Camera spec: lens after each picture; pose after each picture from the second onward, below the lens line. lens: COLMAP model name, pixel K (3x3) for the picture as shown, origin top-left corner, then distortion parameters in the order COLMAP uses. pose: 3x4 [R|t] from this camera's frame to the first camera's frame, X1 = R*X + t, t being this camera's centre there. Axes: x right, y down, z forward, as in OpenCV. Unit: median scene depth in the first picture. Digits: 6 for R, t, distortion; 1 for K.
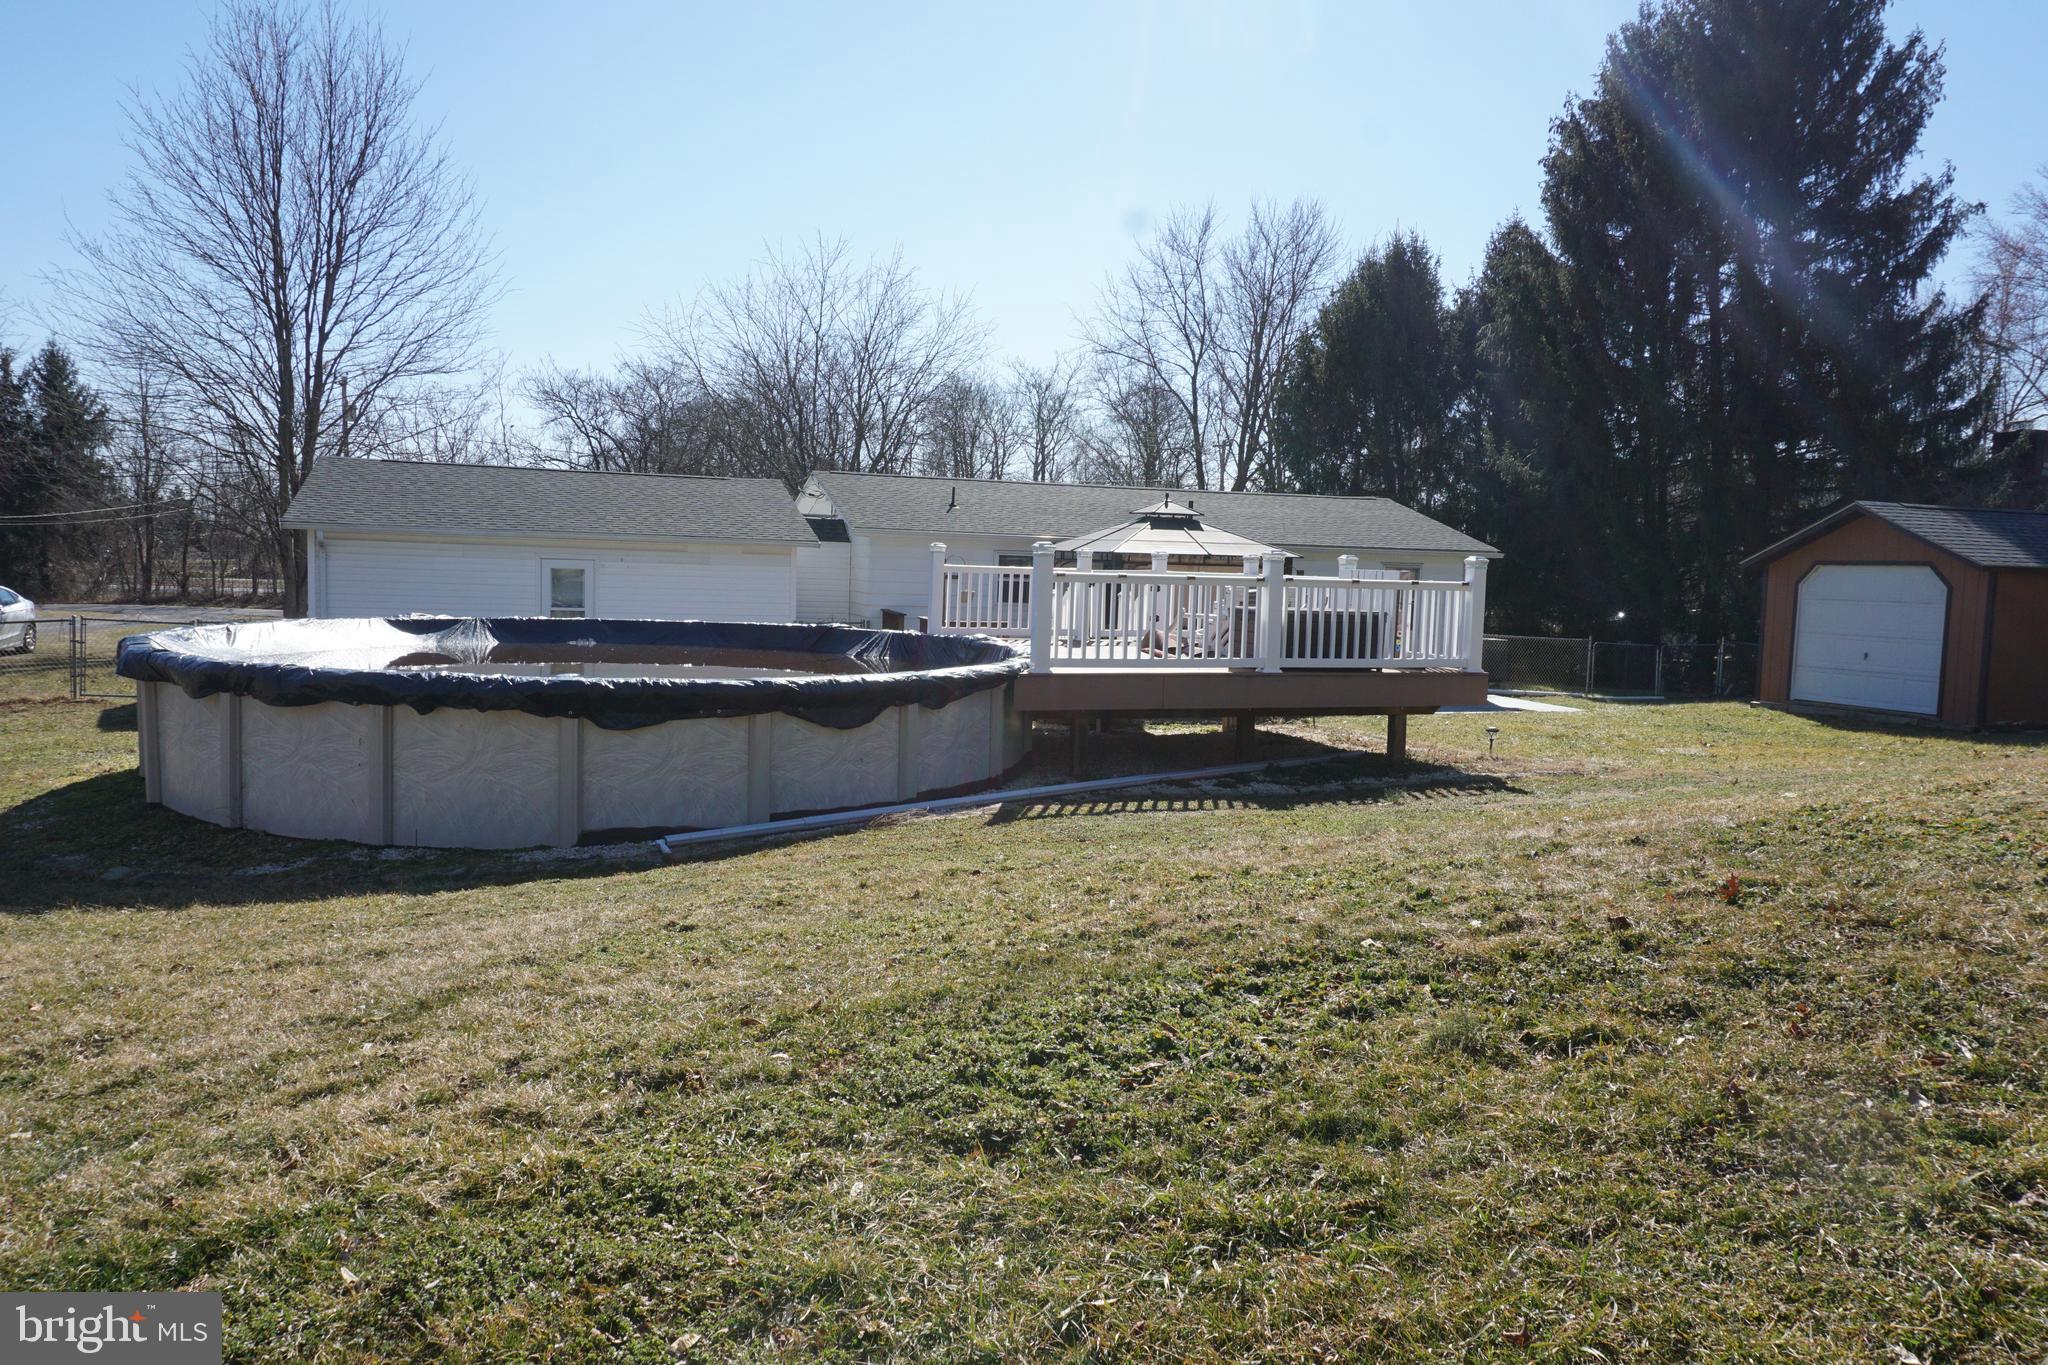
lens RADIAL K [[1373.2, 0, 1020.8], [0, 1373.2, 681.2], [0, 0, 1]] dist [-0.034995, 0.023761]
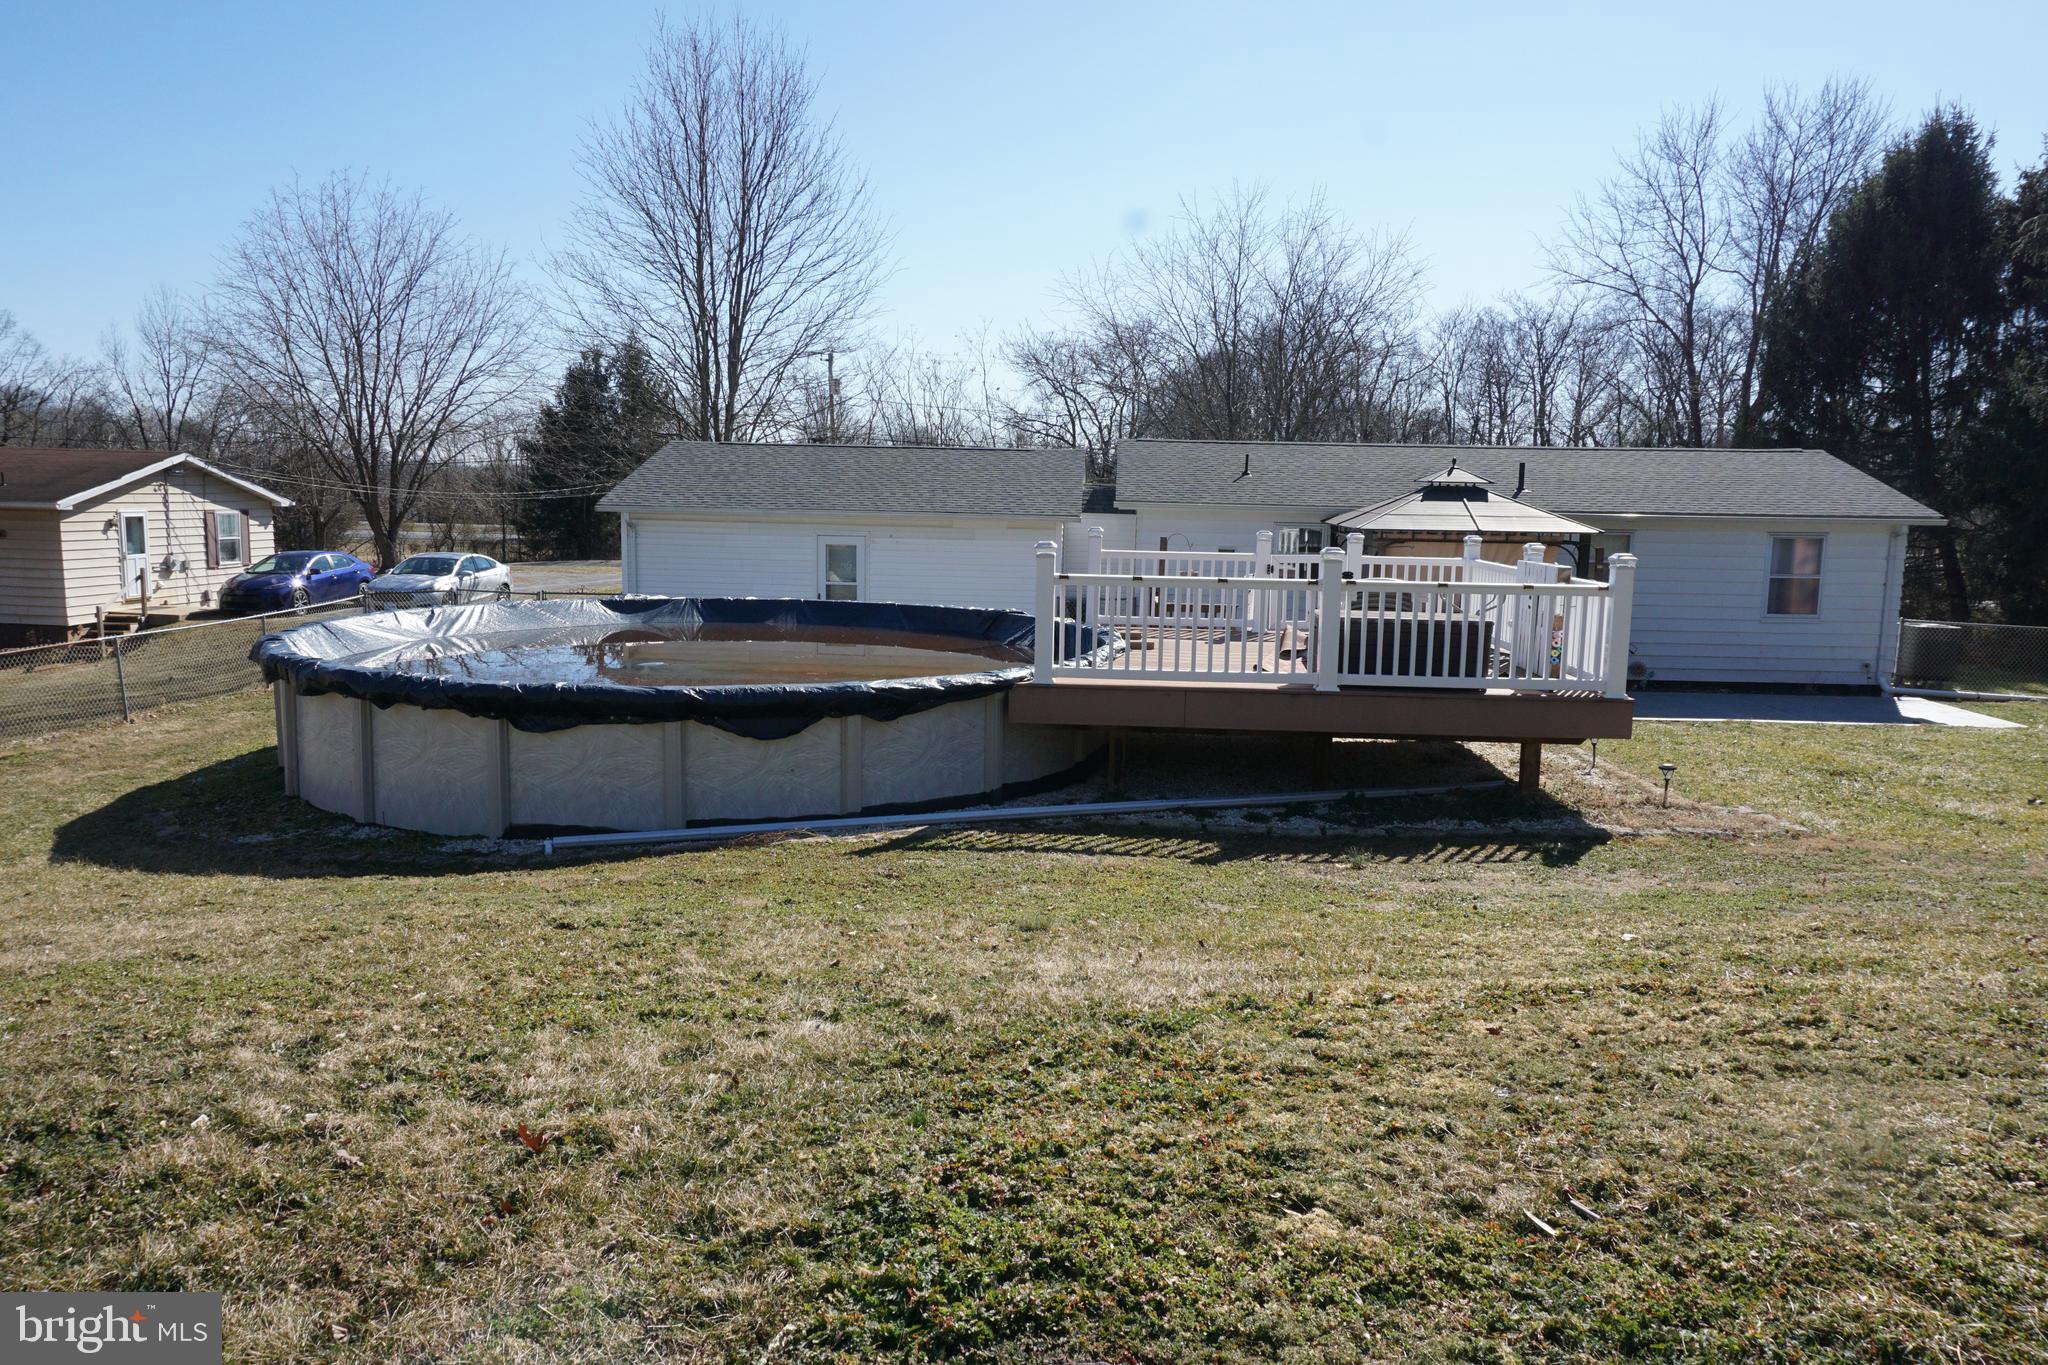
lens RADIAL K [[1373.2, 0, 1023.8], [0, 1373.2, 678.8], [0, 0, 1]] dist [-0.034995, 0.023761]
pose [[0.915882, 0.040785, -0.399371, 0.277829], [-0.025580, 0.998733, 0.043331, -0.036078], [0.400632, -0.029470, 0.915765, 0.111551]]
